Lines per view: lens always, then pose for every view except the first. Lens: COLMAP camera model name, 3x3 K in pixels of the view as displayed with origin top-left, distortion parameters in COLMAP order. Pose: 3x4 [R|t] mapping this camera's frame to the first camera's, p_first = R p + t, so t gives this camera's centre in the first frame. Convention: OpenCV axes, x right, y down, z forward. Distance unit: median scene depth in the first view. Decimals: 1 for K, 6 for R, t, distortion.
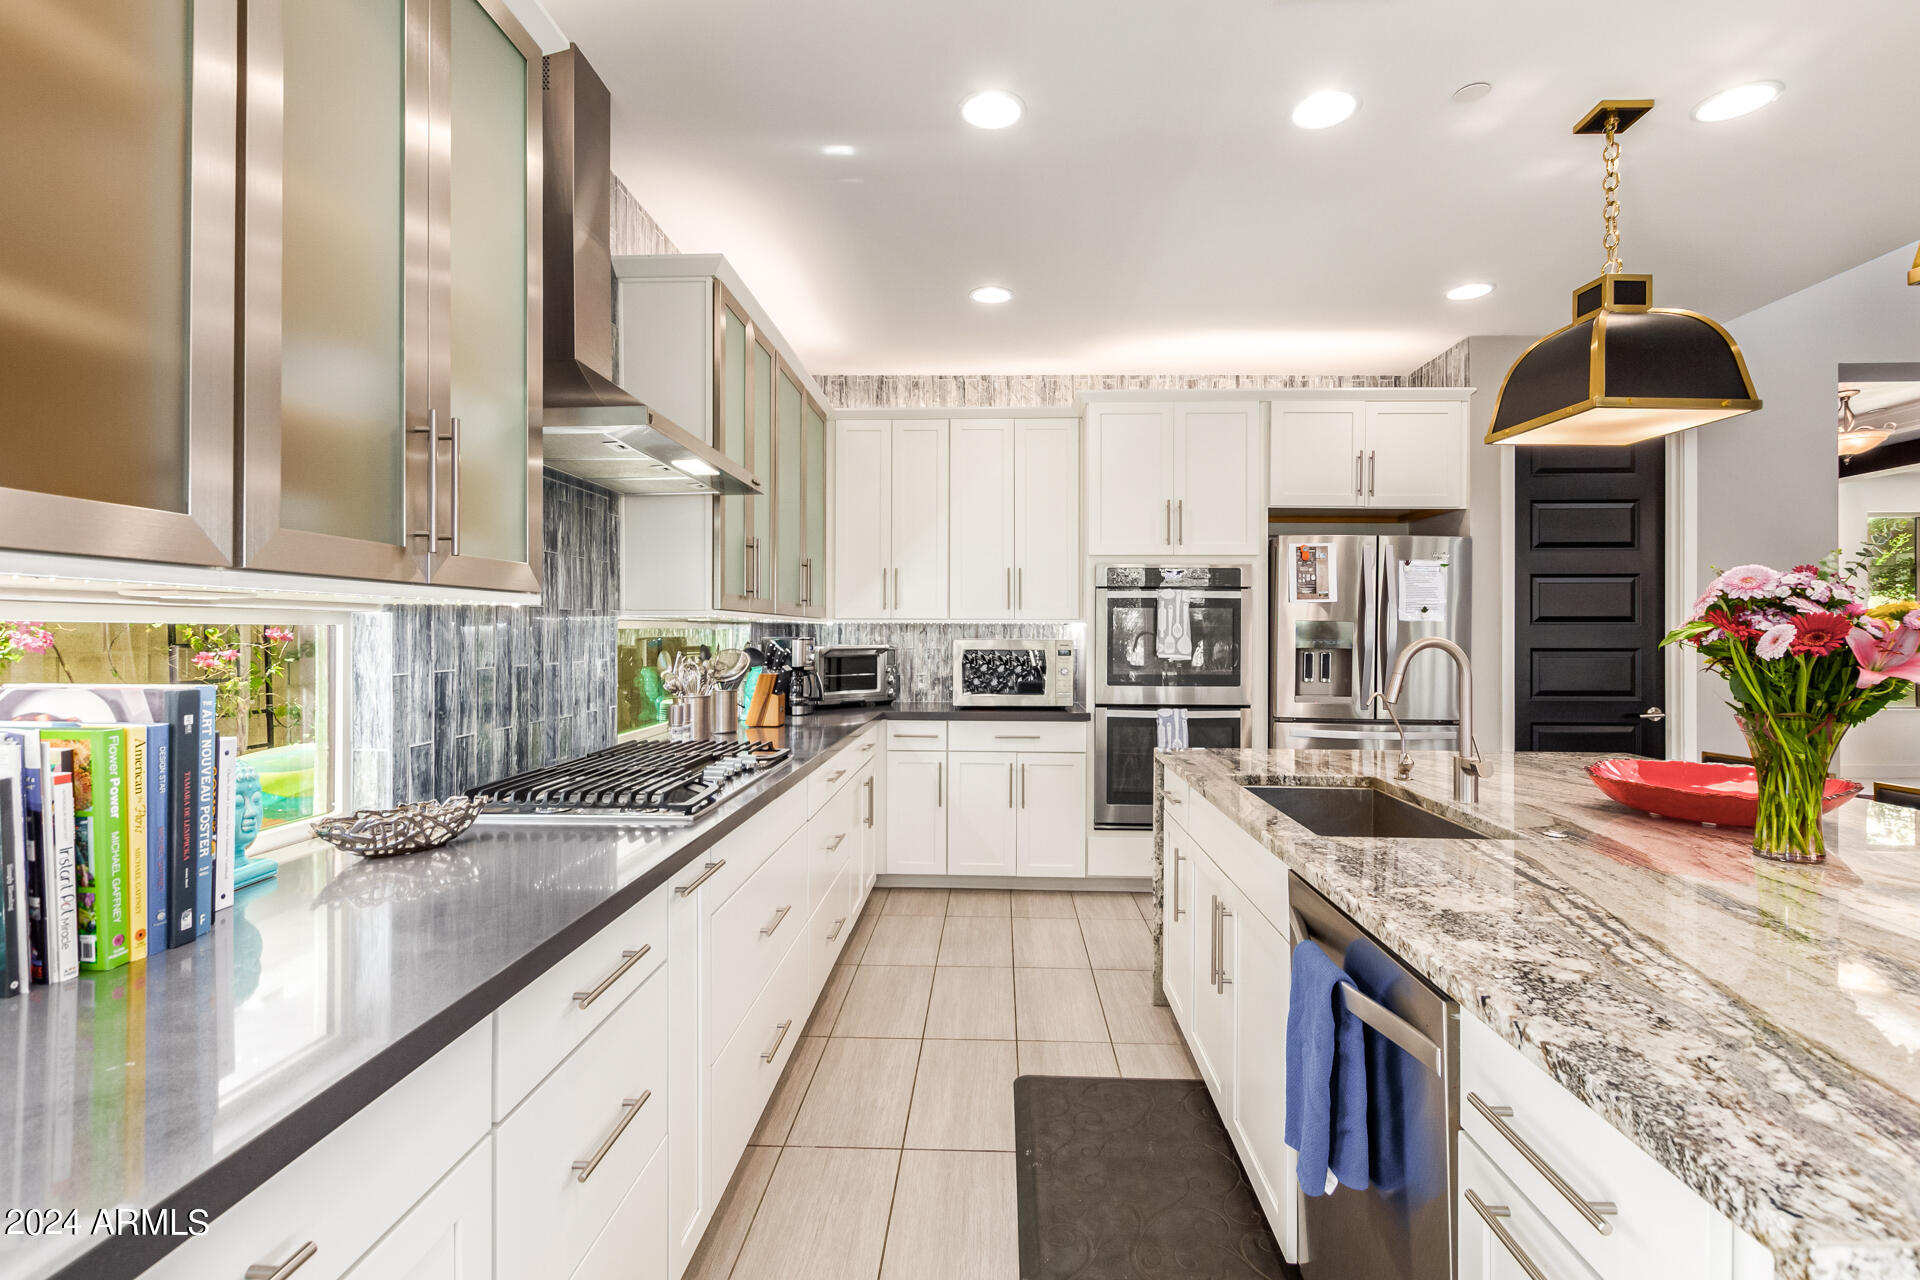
lens RADIAL K [[882.4, 0, 957.6], [0, 882.4, 634.5], [0, 0, 1]] dist [0.003380, -0.000998]
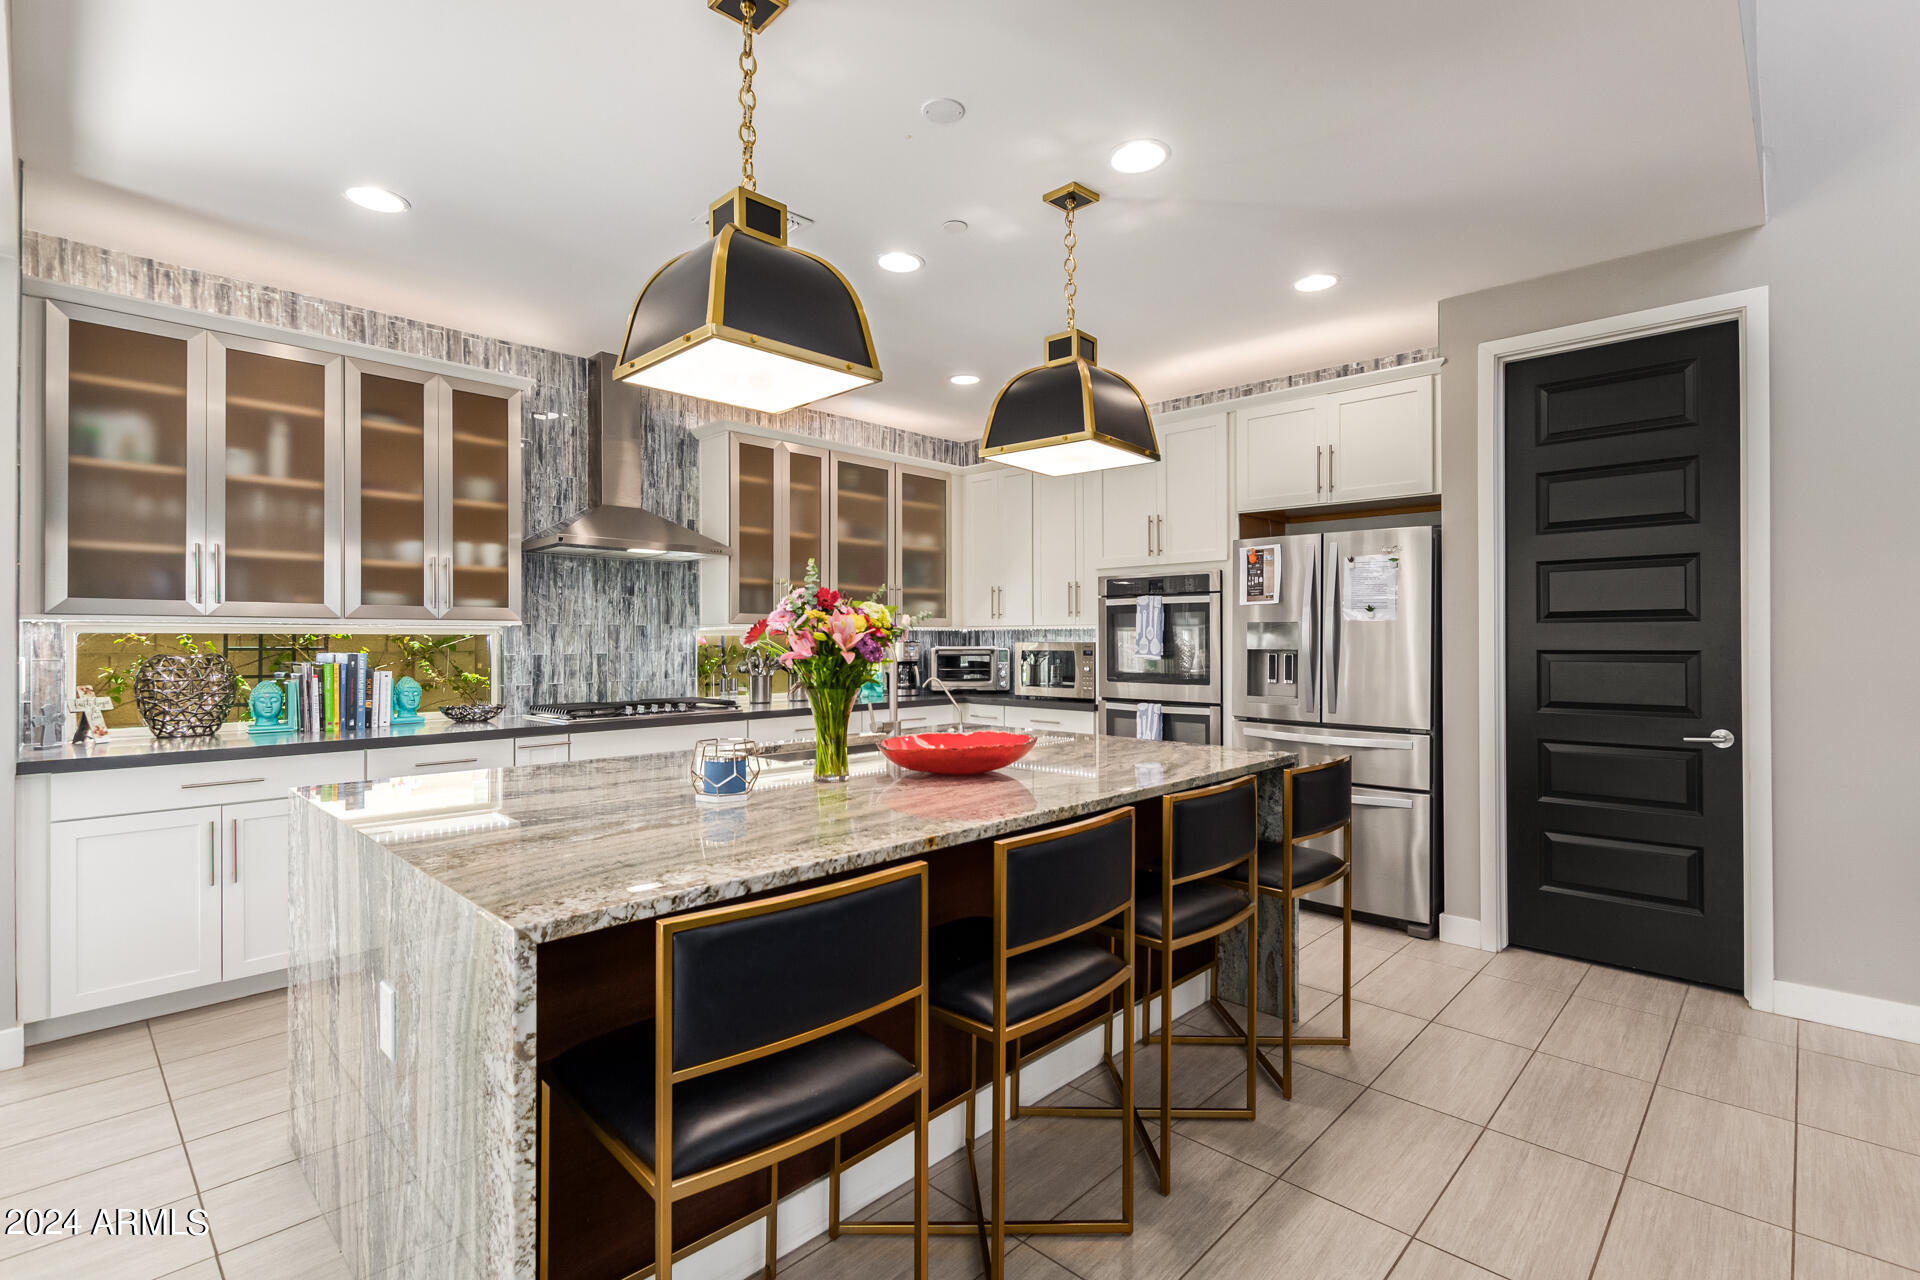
lens RADIAL K [[882.4, 0, 949.9], [0, 882.4, 646.6], [0, 0, 1]] dist [0.003380, -0.000998]
pose [[0.749574, 0.000522, -0.661921, 0.793852], [0.002777, 0.999988, 0.003933, 0.007336], [0.661915, -0.004786, 0.749564, -0.000896]]
